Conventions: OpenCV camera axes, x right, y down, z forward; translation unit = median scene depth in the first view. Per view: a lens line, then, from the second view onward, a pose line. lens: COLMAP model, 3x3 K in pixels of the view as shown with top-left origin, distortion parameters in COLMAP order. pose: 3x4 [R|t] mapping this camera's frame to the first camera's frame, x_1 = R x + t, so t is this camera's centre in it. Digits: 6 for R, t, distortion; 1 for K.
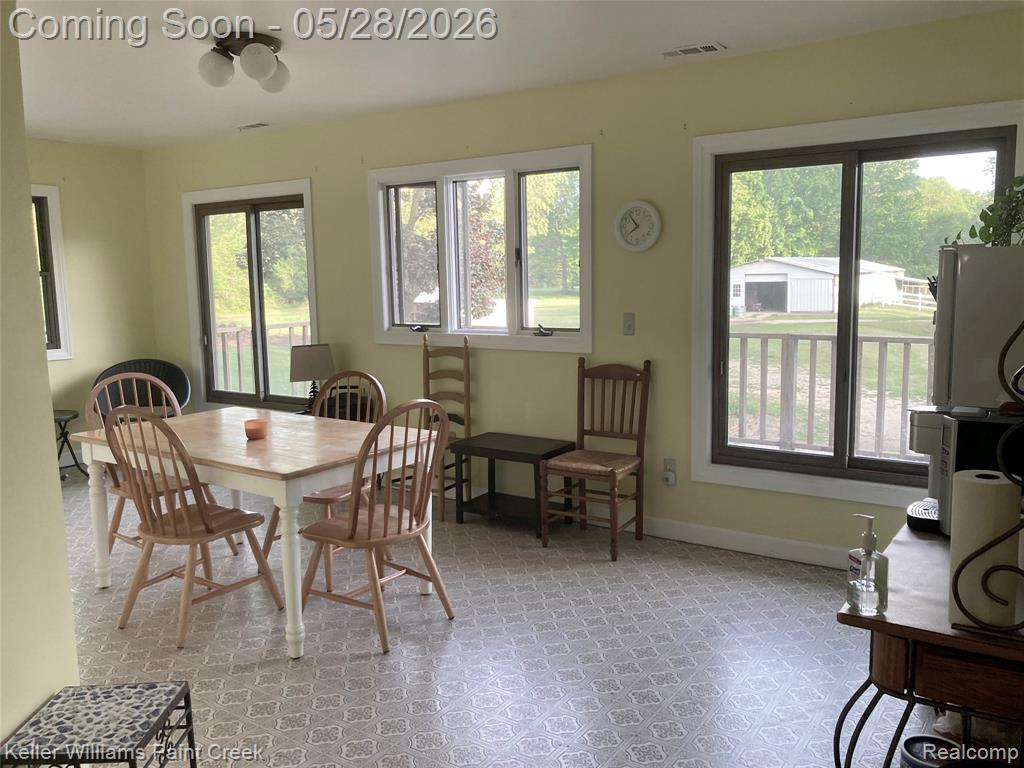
lens RADIAL K [[840.9, 0, 513.4], [0, 840.9, 380.2], [0, 0, 1]] dist [0.006339, 0.000088]
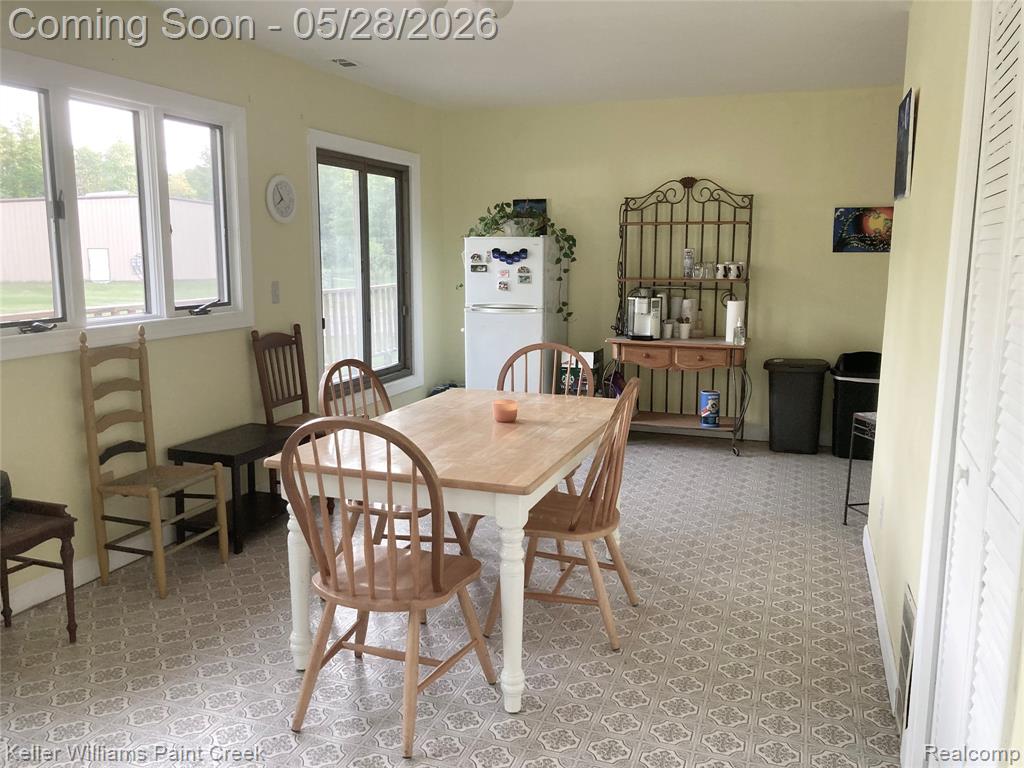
lens RADIAL K [[840.9, 0, 513.4], [0, 840.9, 380.2], [0, 0, 1]] dist [0.006339, 0.000088]
pose [[-0.262409, -0.132861, 0.955767, -0.958055], [0.131396, 0.976331, 0.171795, -0.102349], [-0.955969, 0.170664, -0.238740, 0.993955]]
